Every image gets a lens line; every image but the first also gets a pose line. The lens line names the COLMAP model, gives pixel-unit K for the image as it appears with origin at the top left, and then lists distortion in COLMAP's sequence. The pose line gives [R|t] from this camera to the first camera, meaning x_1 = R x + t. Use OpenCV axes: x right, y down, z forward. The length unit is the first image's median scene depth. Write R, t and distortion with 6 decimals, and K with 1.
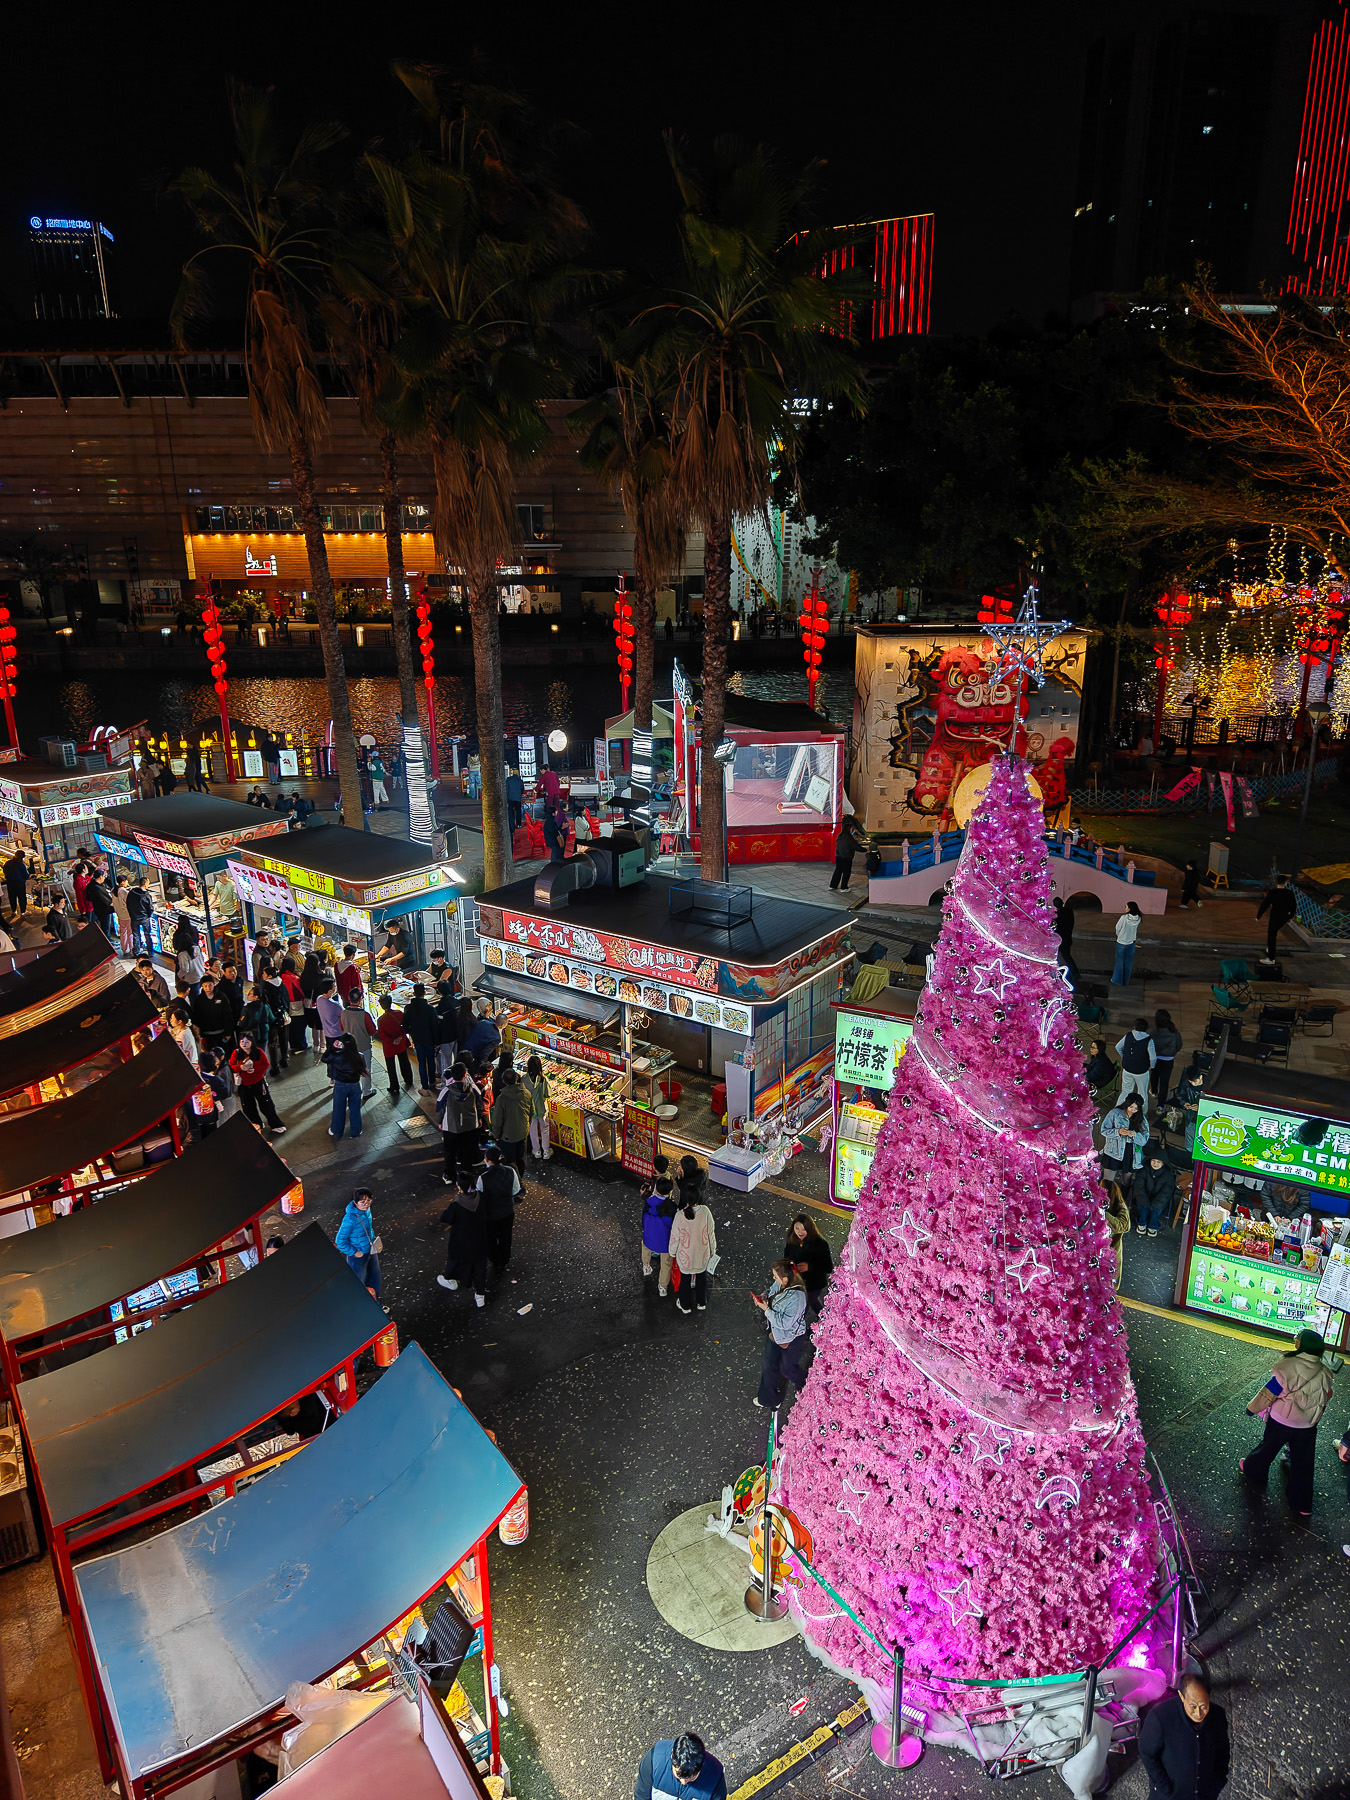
lens RADIAL K [[1222.3, 0, 675.7], [0, 1222.3, 897.2], [0, 0, 1]] dist [0.004320, 0.000564]
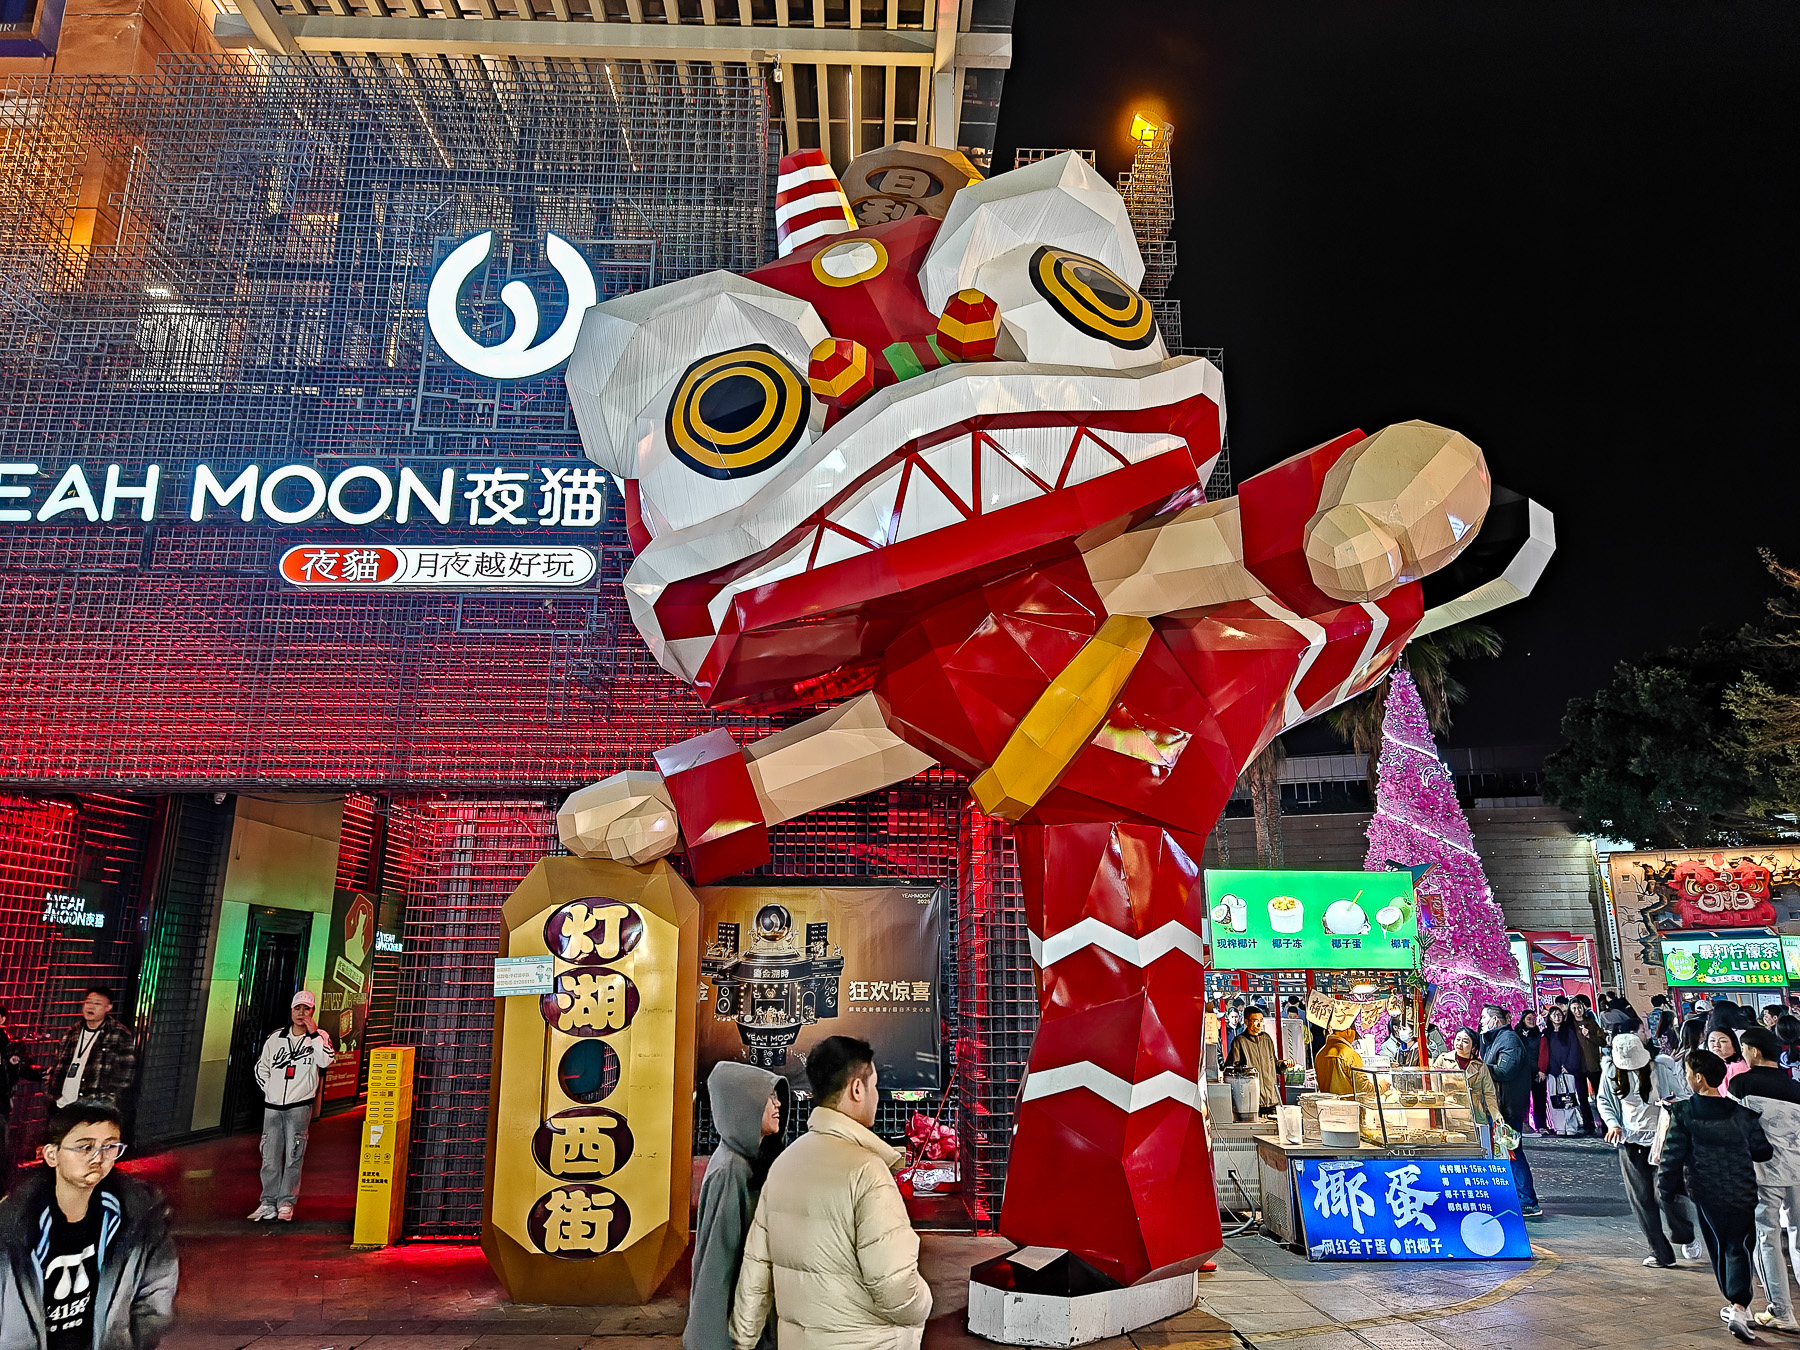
lens RADIAL K [[1222.3, 0, 900.6], [0, 1222.3, 674.8], [0, 0, 1]] dist [0.004320, 0.000564]
pose [[0.859203, -0.113153, -0.498965, 0.184132], [-0.168078, 0.858687, -0.484155, 0.353842], [0.483239, 0.499852, 0.718768, -0.342199]]
